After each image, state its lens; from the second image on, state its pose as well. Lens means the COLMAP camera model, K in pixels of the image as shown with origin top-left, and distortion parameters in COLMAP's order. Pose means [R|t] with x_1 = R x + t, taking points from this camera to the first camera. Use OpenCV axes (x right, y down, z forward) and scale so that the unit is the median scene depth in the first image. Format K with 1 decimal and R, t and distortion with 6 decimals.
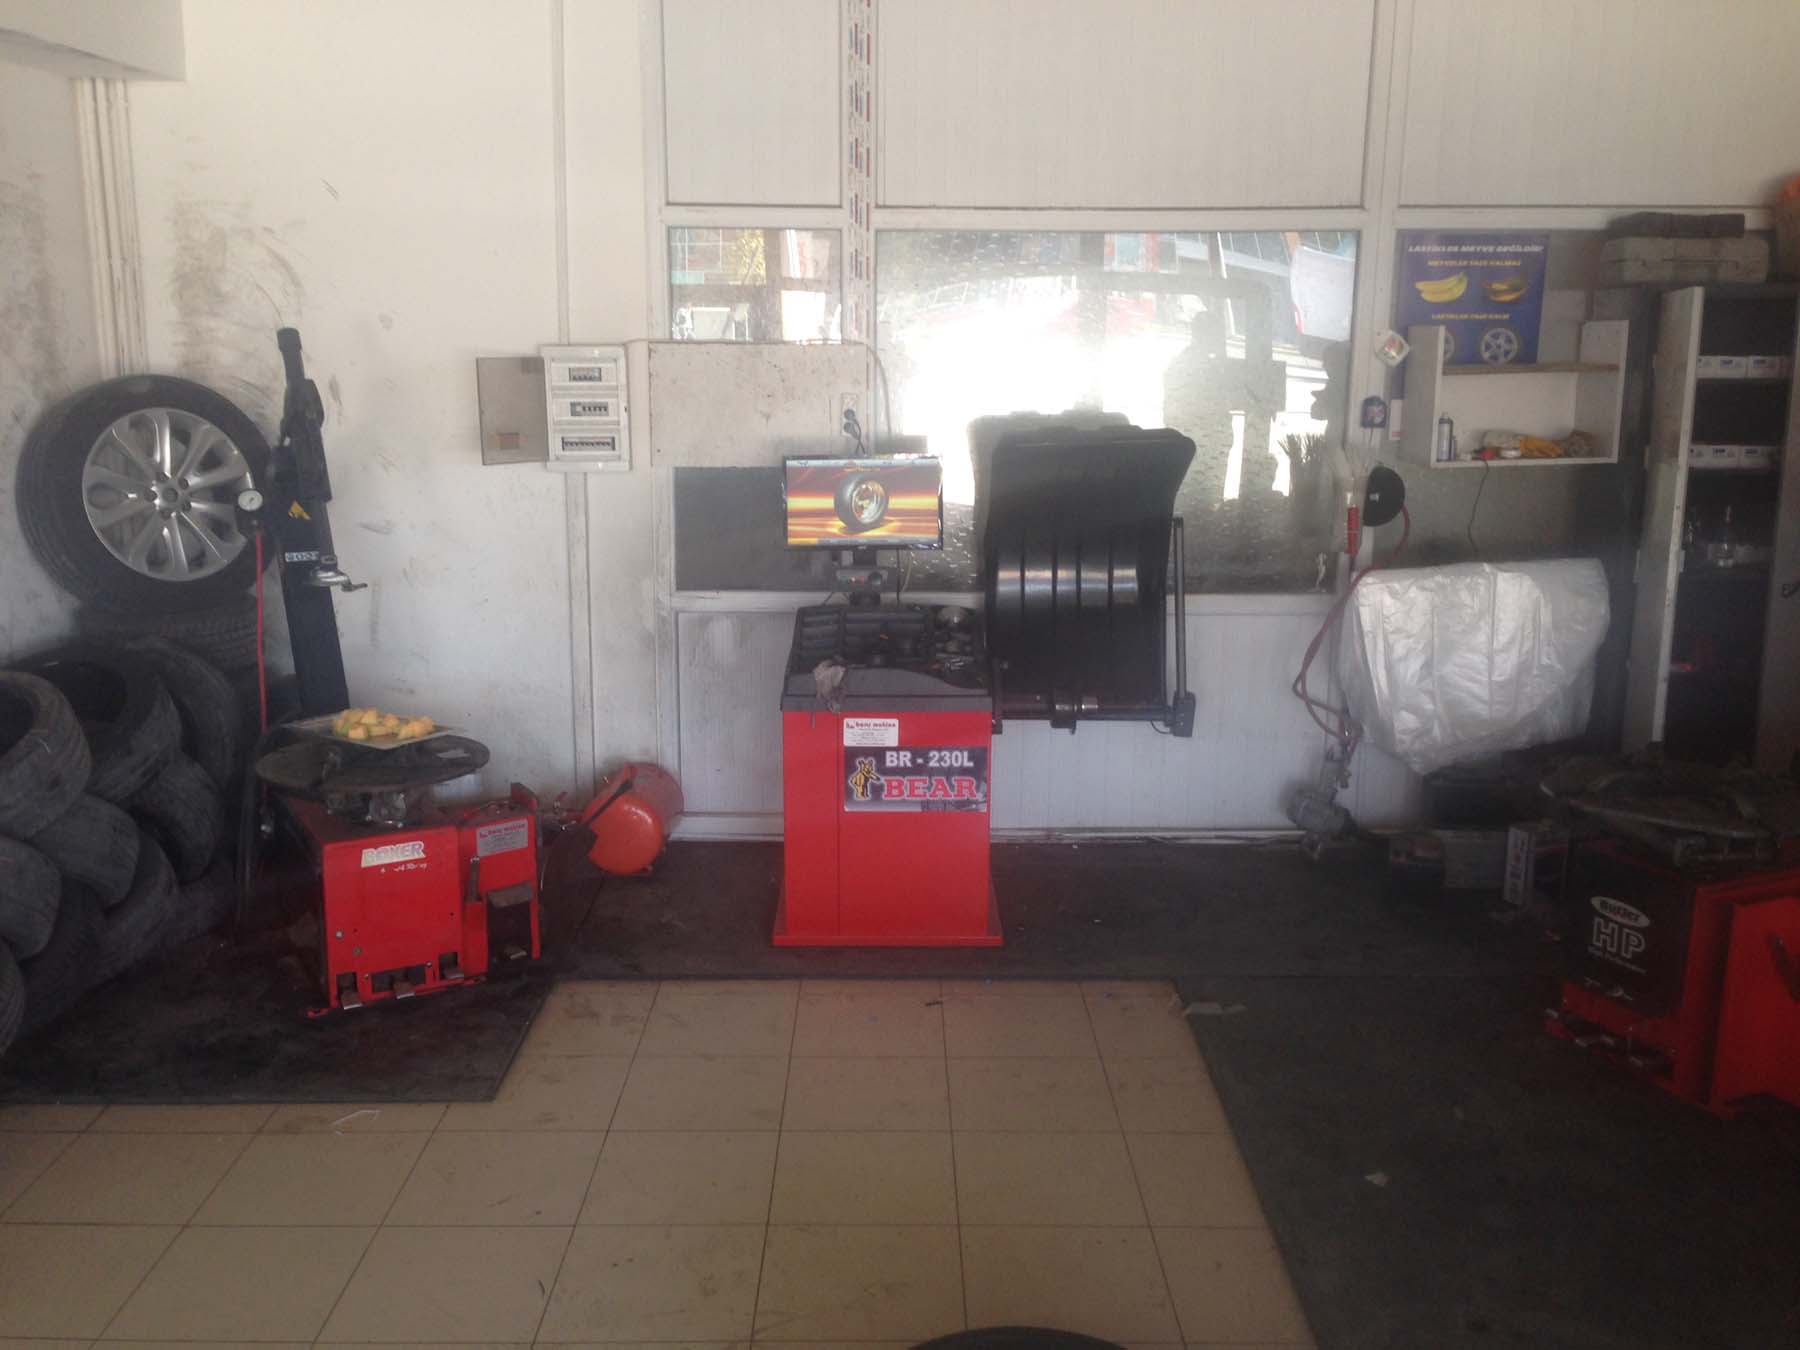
lens RADIAL K [[1587.8, 0, 900.0], [0, 1587.8, 675.0], [0, 0, 1]] dist [0.003691, -0.011081]
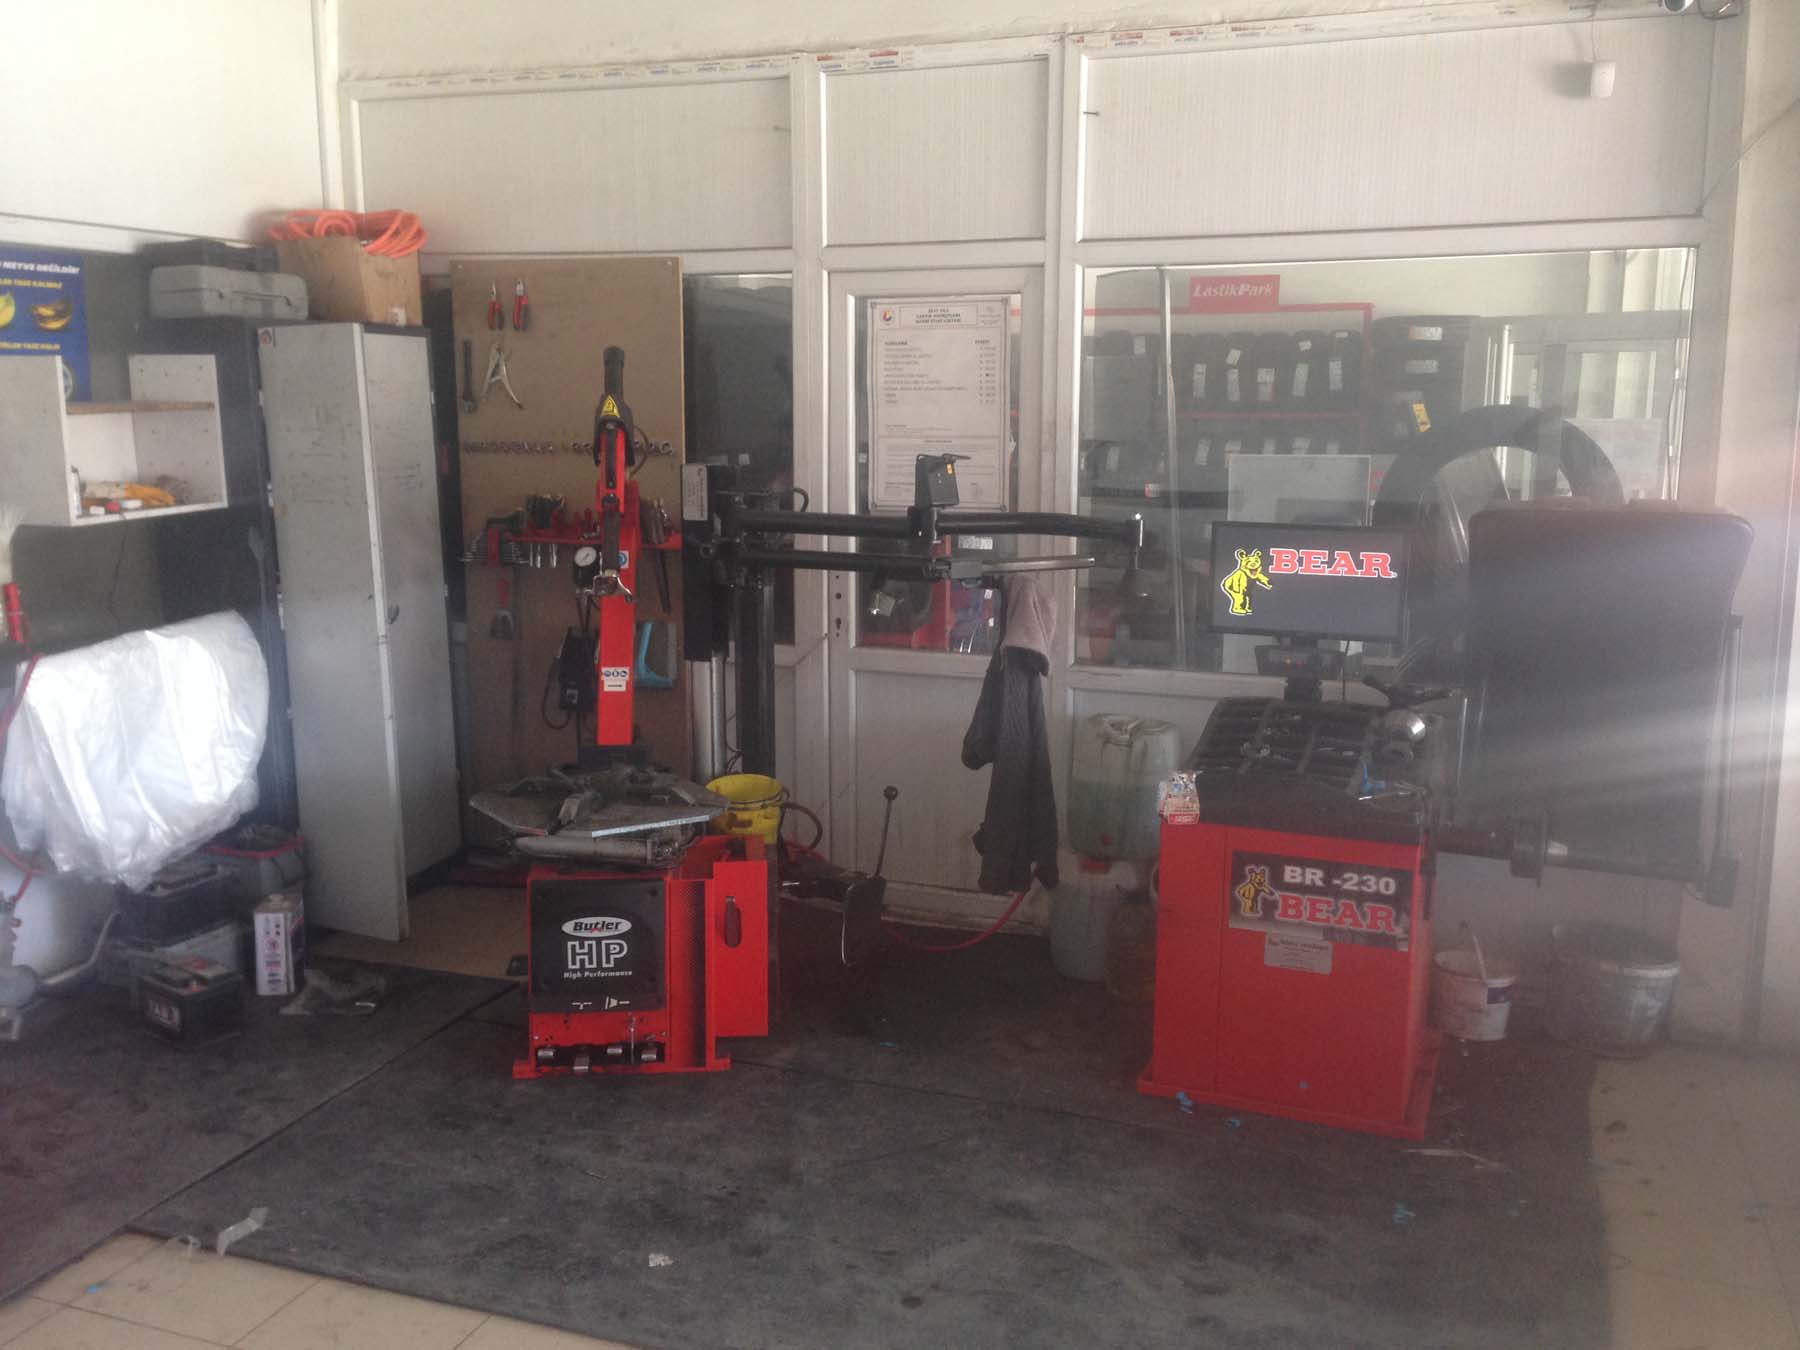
lens RADIAL K [[1587.8, 0, 900.0], [0, 1587.8, 675.0], [0, 0, 1]] dist [0.003691, -0.011081]
pose [[0.326473, -0.169547, 0.929876, -0.313473], [0.189054, 0.975615, 0.111512, -0.067113], [-0.926107, 0.139391, 0.350565, 0.324483]]
